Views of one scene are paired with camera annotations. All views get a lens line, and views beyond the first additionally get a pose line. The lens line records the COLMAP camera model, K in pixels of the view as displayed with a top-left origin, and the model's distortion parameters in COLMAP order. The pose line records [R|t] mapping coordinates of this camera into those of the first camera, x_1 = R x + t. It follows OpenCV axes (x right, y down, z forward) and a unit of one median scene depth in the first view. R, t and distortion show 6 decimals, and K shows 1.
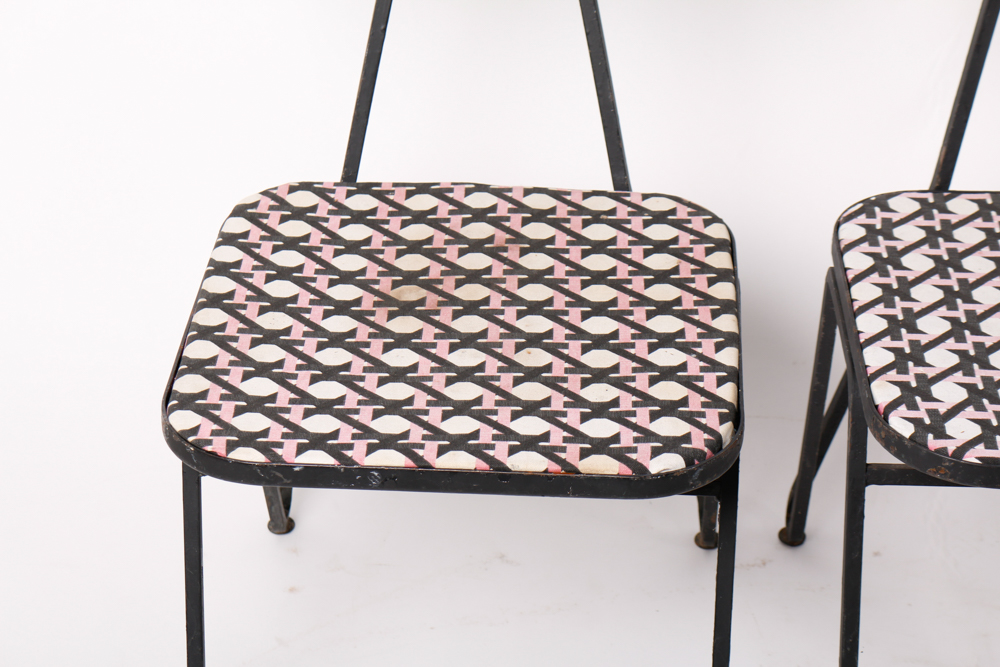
lens RADIAL K [[2591.0, 0, 498.3], [0, 2591.0, 333.0], [0, 0, 1]] dist [0.057044, 0.000000]
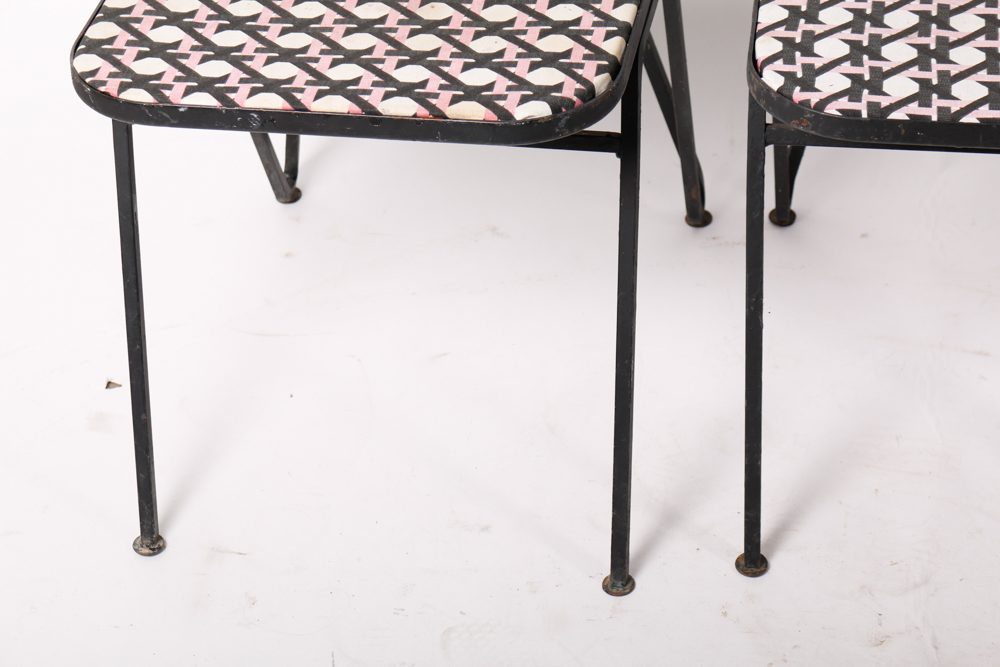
lens RADIAL K [[2591.0, 0, 503.5], [0, 2591.0, 334.4], [0, 0, 1]] dist [0.057044, 0.000000]
pose [[0.989715, 0.030019, -0.139868, 0.196156], [-0.017192, 0.995608, 0.092028, 0.043718], [0.142016, -0.088677, 0.985884, -0.016136]]
